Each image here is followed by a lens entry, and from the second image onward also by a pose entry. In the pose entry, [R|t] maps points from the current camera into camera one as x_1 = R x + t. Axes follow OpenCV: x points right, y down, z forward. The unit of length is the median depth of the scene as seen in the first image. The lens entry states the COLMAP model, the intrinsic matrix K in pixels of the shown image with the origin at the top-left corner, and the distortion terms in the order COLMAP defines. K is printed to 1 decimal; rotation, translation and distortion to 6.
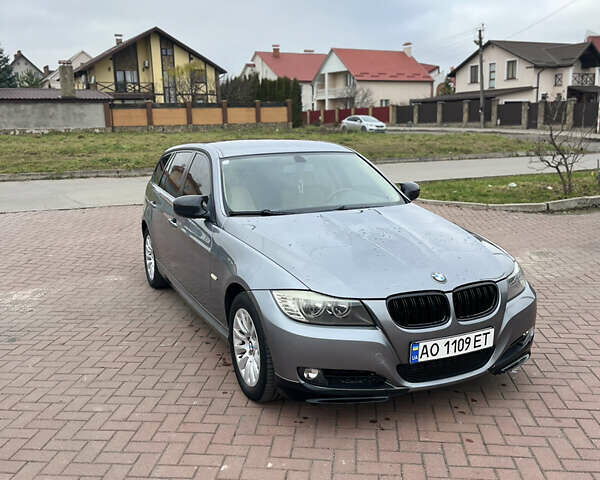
lens RADIAL K [[605.0, 0, 298.3], [0, 605.0, 242.5], [0, 0, 1]] dist [0.065367, -0.107771]
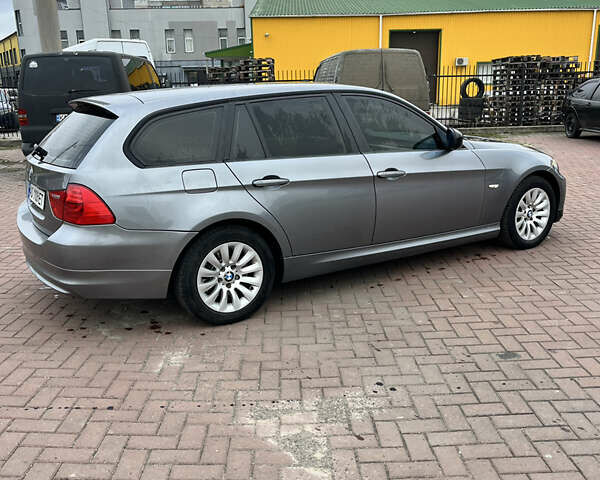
lens RADIAL K [[605.0, 0, 298.3], [0, 605.0, 242.5], [0, 0, 1]] dist [0.065367, -0.107771]
pose [[-0.126289, -0.234803, 0.963804, -0.110984], [0.217698, 0.941338, 0.257855, -0.020372], [-0.967811, 0.242383, -0.067765, 0.127359]]
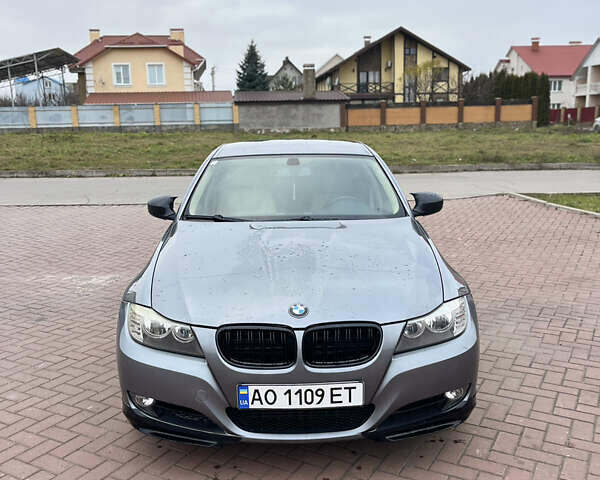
lens RADIAL K [[605.0, 0, 298.3], [0, 605.0, 242.5], [0, 0, 1]] dist [0.065367, -0.107771]
pose [[0.918043, 0.078212, -0.388690, 0.037943], [-0.077858, 0.996825, 0.016689, -0.003324], [0.388761, 0.014941, 0.921218, 0.017024]]
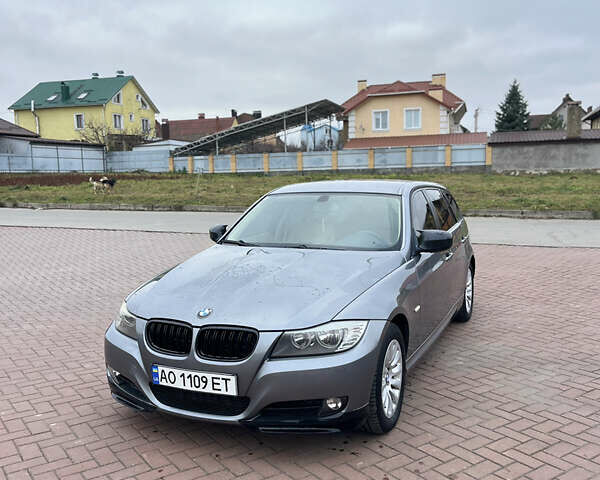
lens RADIAL K [[605.0, 0, 298.3], [0, 605.0, 242.5], [0, 0, 1]] dist [0.065367, -0.107771]
pose [[0.663759, 0.093798, -0.742041, 0.076218], [-0.141969, 0.989869, -0.001868, -0.005700], [0.734349, 0.106587, 0.670351, 0.028943]]
